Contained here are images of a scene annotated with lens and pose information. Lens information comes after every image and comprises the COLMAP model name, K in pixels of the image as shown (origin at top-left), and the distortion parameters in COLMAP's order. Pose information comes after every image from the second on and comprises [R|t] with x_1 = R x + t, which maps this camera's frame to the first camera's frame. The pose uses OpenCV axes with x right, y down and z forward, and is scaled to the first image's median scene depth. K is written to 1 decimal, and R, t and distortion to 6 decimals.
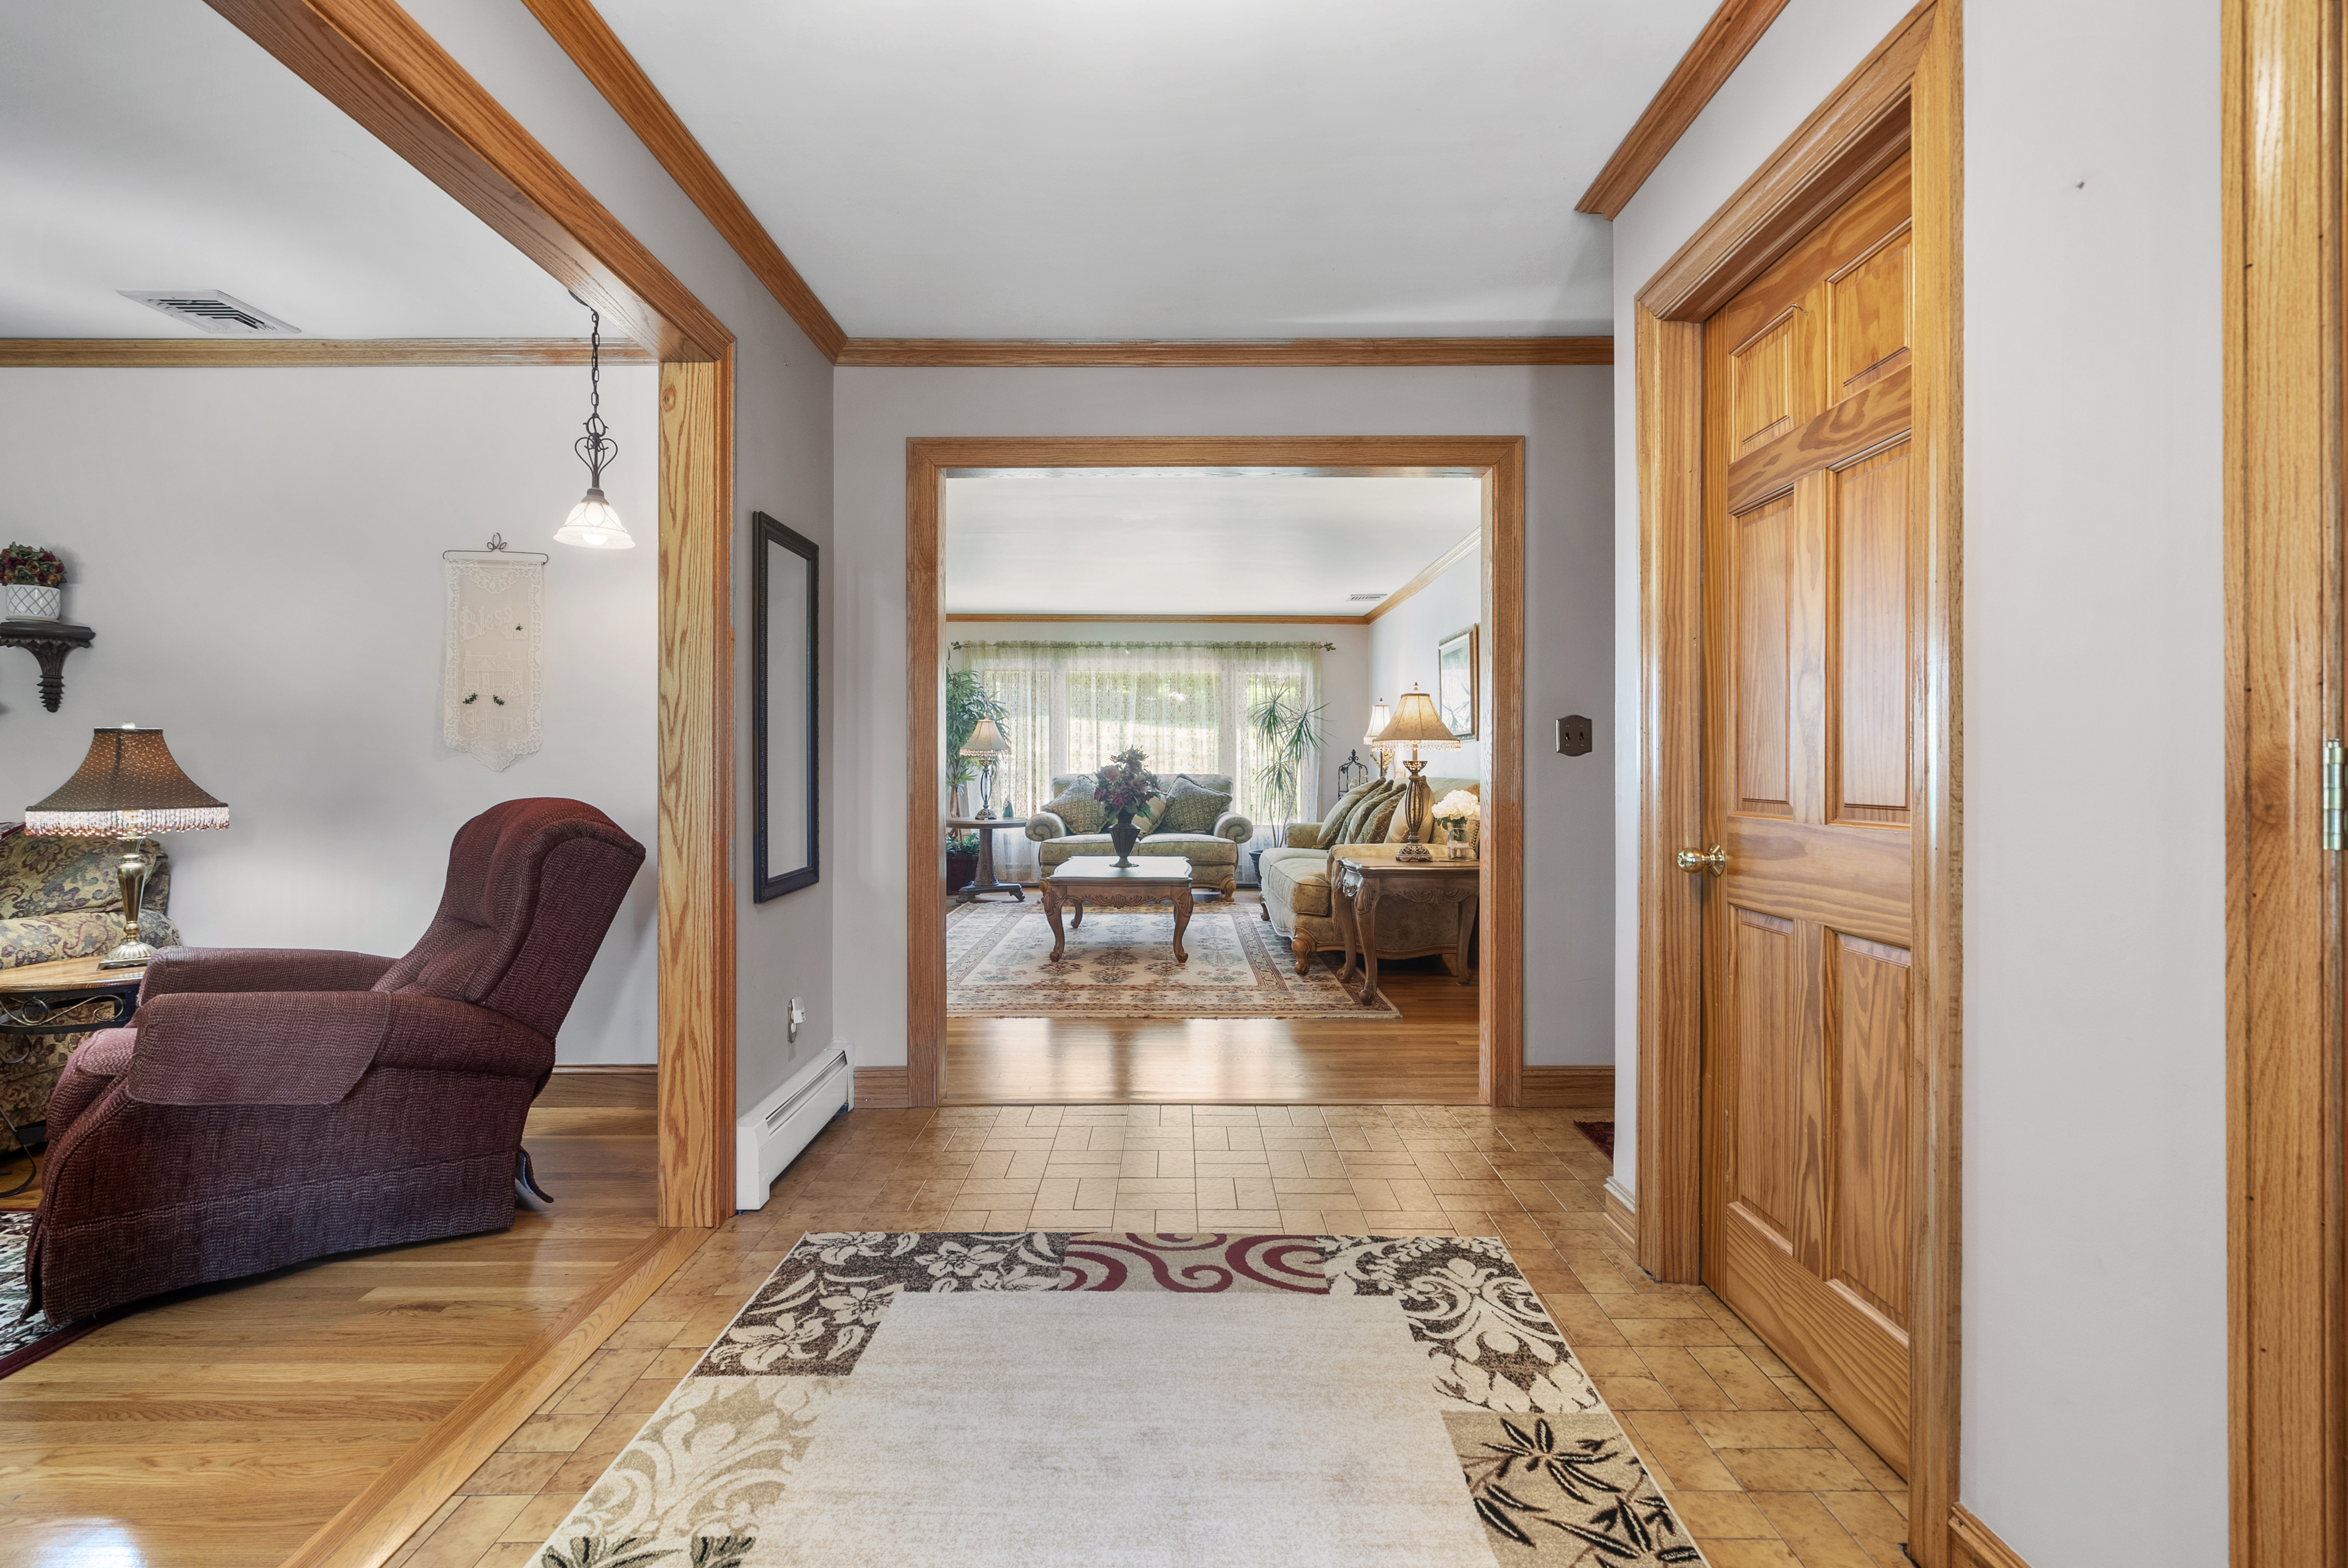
lens RADIAL K [[1078.6, 0, 1152.9], [0, 1078.6, 767.3], [0, 0, 1]] dist [-0.005628, 0.004167]
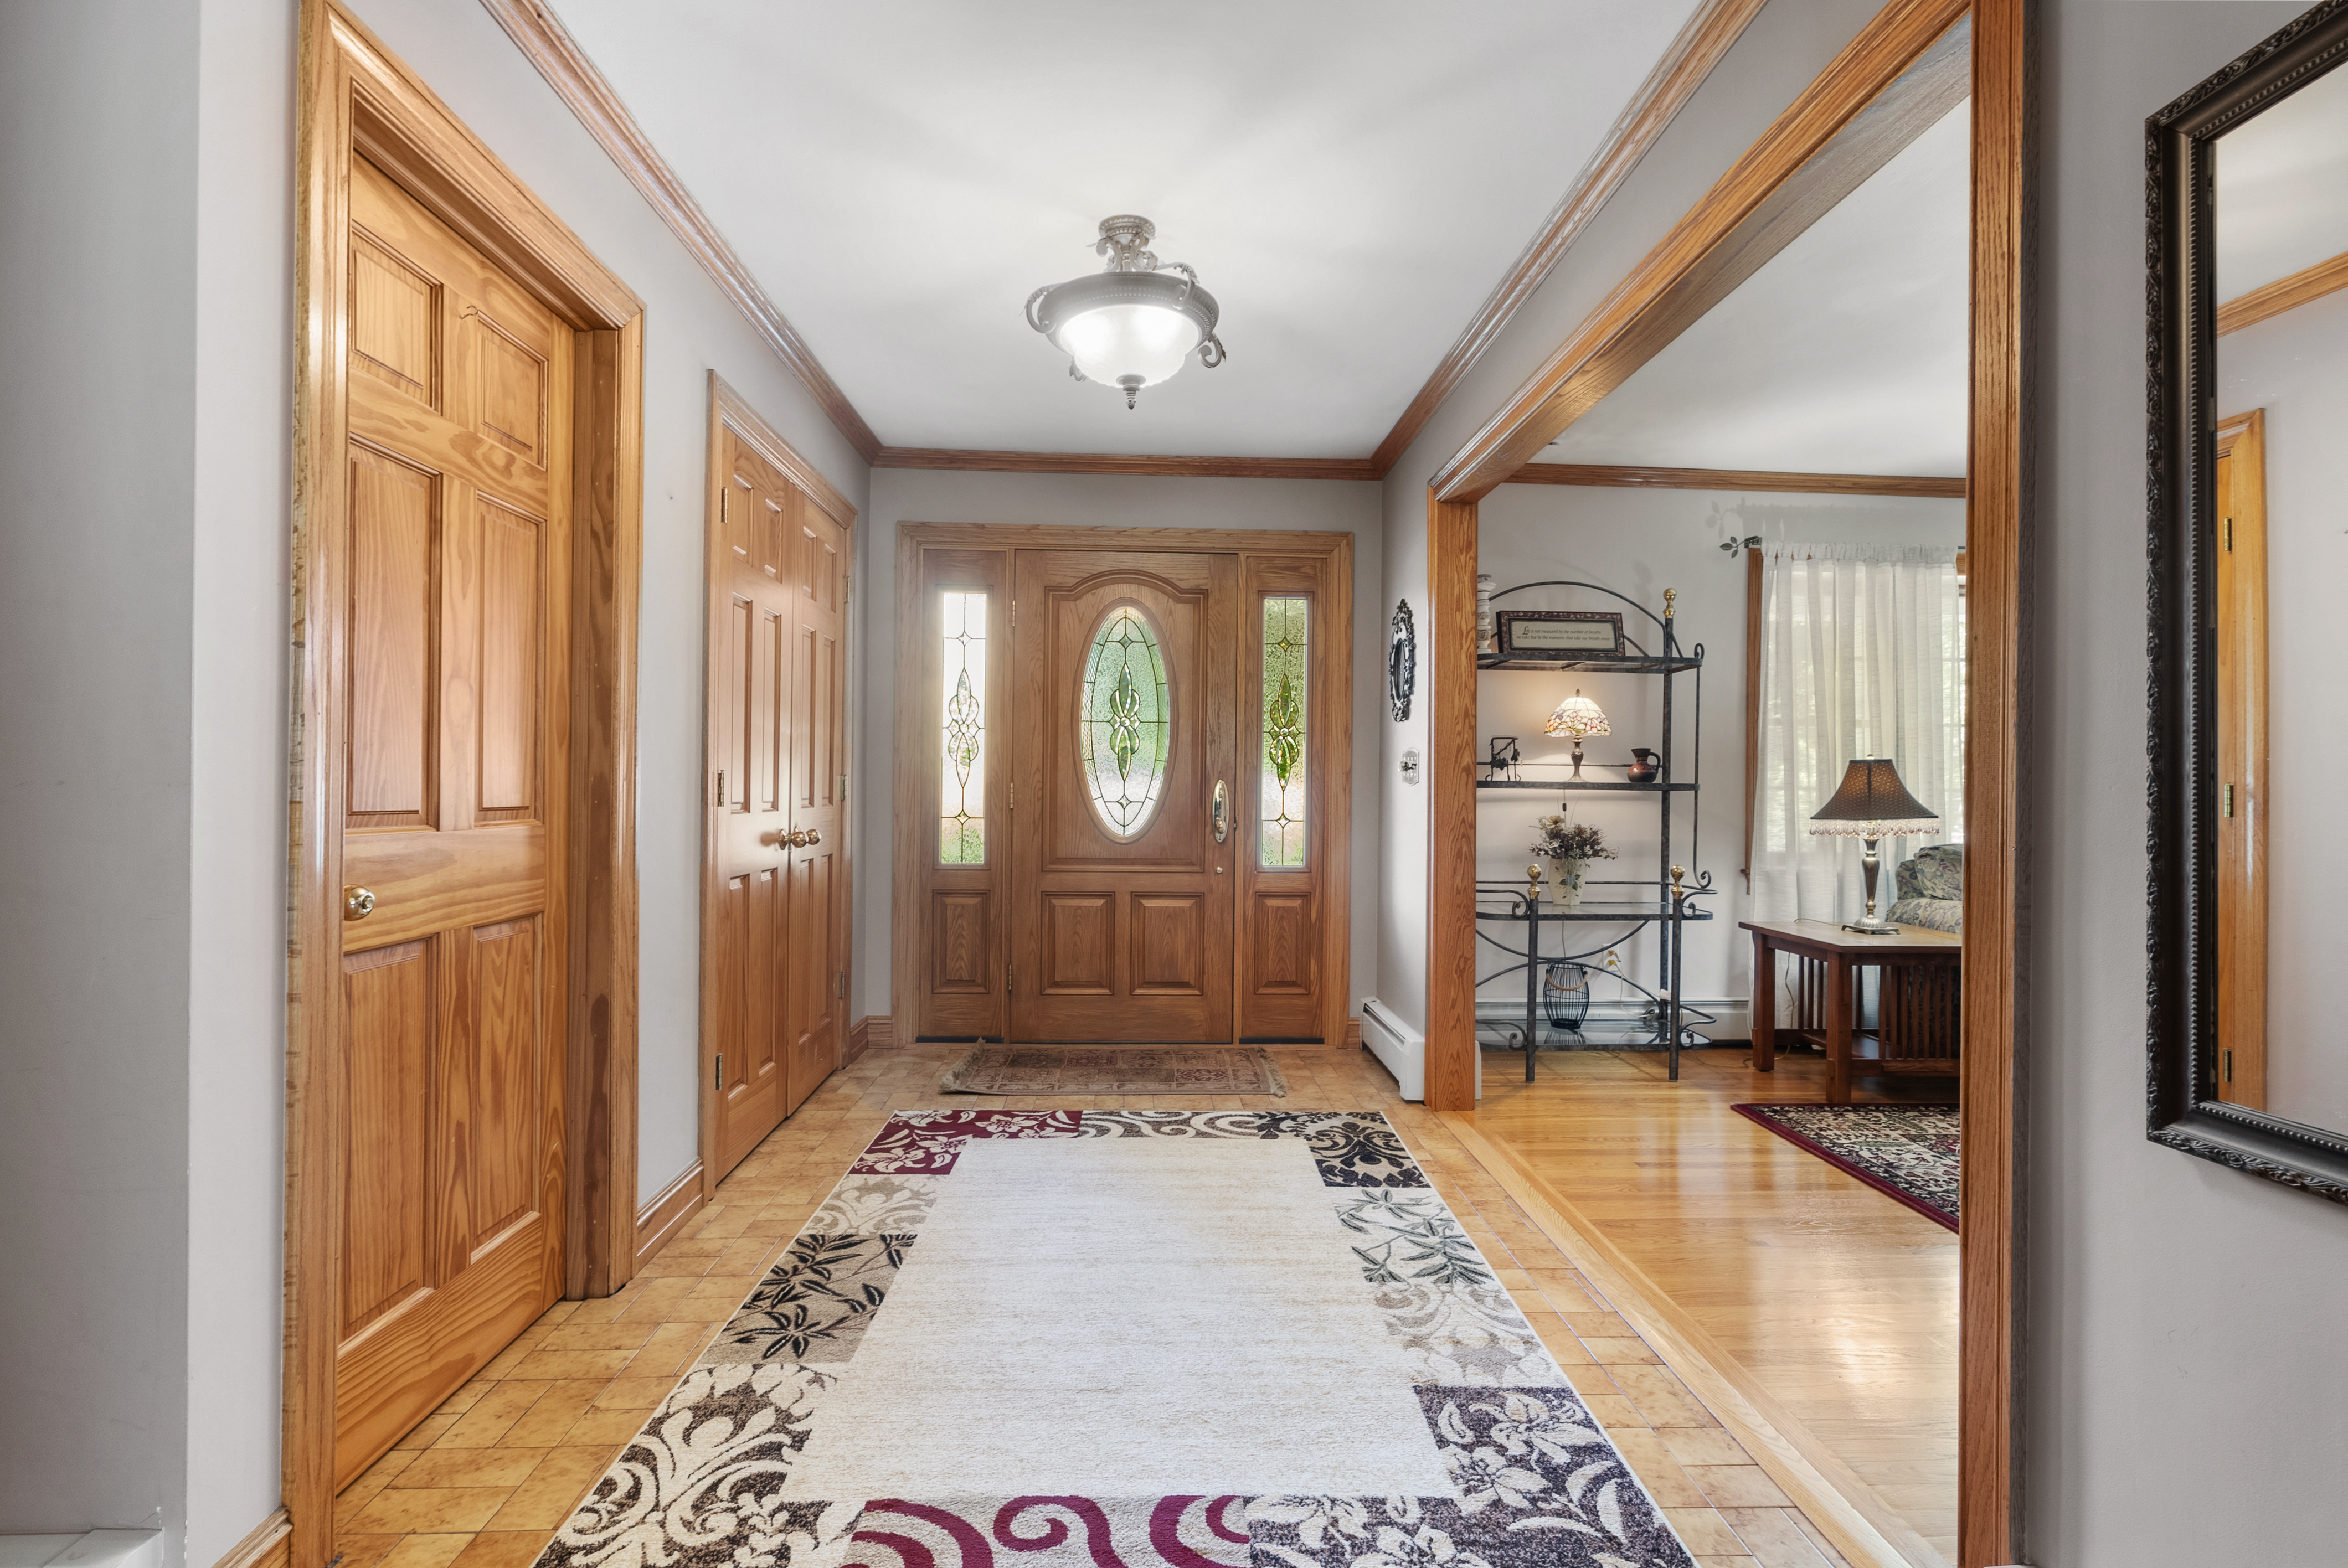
lens RADIAL K [[1078.6, 0, 1165.9], [0, 1078.6, 785.1], [0, 0, 1]] dist [-0.005628, 0.004167]
pose [[-0.998681, -0.009315, -0.050501, 0.004200], [-0.009204, 0.999955, -0.002436, 0.006064], [0.050521, -0.001968, -0.998721, 1.847014]]
